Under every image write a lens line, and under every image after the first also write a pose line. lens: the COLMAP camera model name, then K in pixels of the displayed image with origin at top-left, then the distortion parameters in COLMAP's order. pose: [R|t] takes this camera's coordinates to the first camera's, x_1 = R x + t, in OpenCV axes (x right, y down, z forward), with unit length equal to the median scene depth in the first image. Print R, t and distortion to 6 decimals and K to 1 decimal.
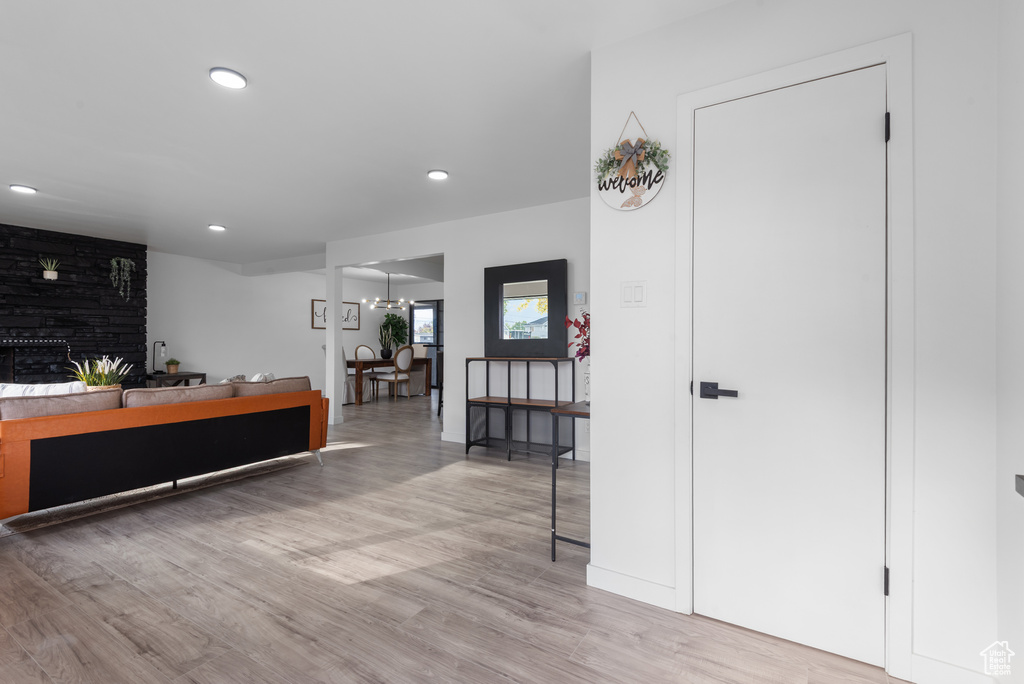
lens RADIAL K [[470.0, 0, 512.0], [0, 470.0, 342.0], [0, 0, 1]] dist [-0.001629, -0.000795]
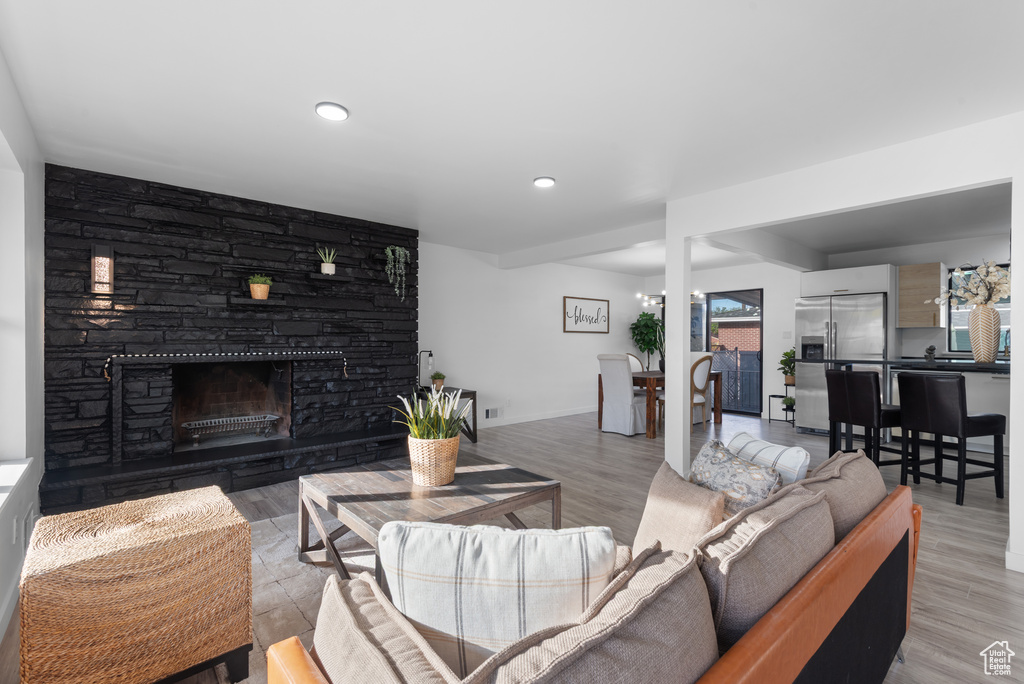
lens RADIAL K [[465.8, 0, 512.0], [0, 465.8, 342.0], [0, 0, 1]] dist [0.025417, -0.000266]
pose [[0.951157, 0.002110, -0.308701, -0.409577], [-0.001932, 0.999998, 0.000882, -0.019330], [0.308703, -0.000243, 0.951159, 0.317615]]
